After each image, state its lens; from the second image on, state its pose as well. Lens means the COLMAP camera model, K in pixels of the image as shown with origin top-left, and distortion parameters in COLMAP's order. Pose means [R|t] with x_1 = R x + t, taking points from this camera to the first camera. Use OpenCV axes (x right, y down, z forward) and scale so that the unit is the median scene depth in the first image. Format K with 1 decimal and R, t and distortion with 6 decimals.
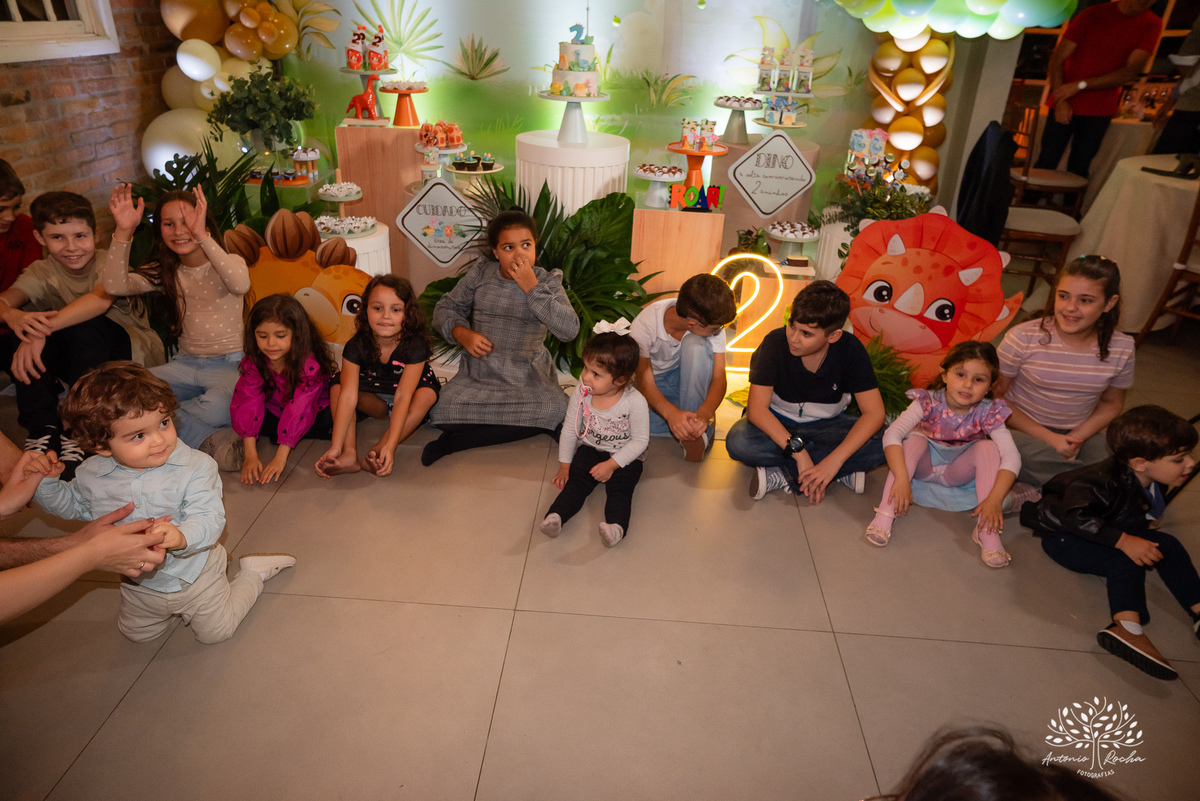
lens RADIAL K [[800.4, 0, 603.1], [0, 800.4, 387.4], [0, 0, 1]] dist [-0.044556, 0.080423]
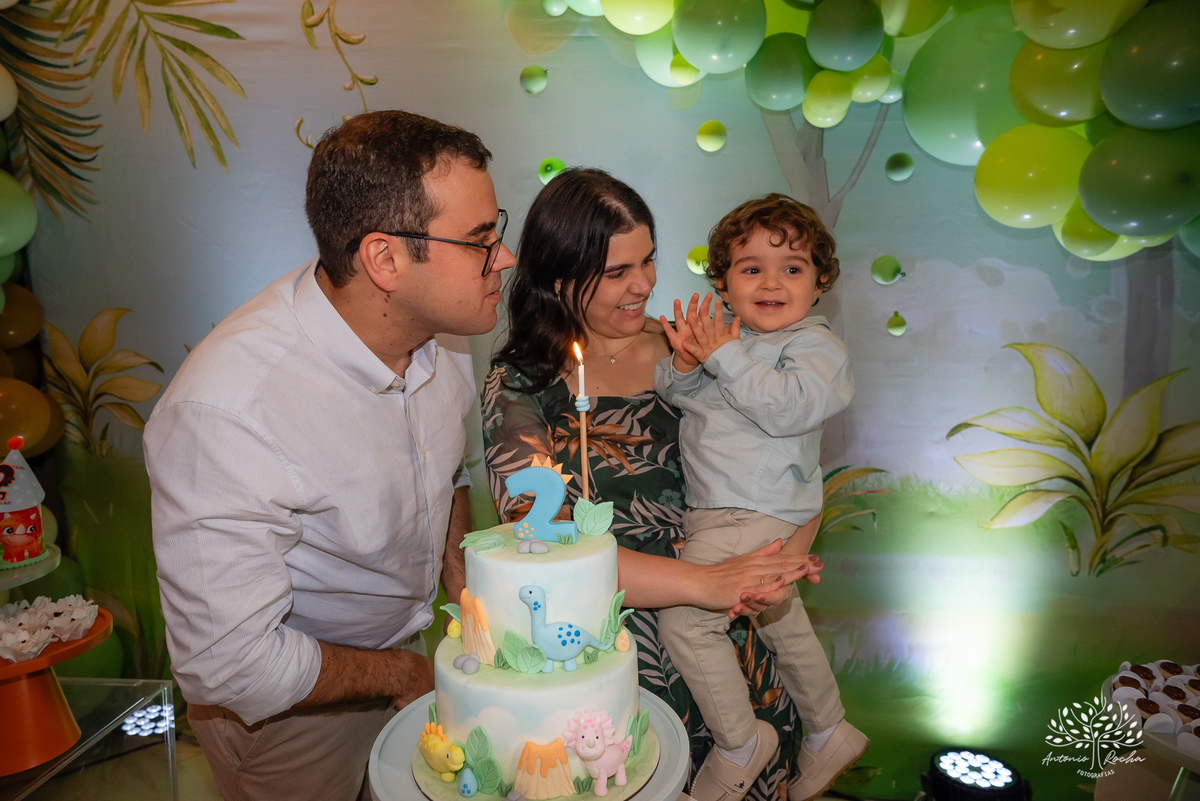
lens RADIAL K [[800.4, 0, 603.1], [0, 800.4, 387.4], [0, 0, 1]] dist [-0.044556, 0.080423]
pose [[0.993782, -0.033774, -0.106094, 0.011539], [-0.004378, 0.940291, -0.340345, -0.385265], [0.111254, 0.338693, 0.934296, 0.750200]]
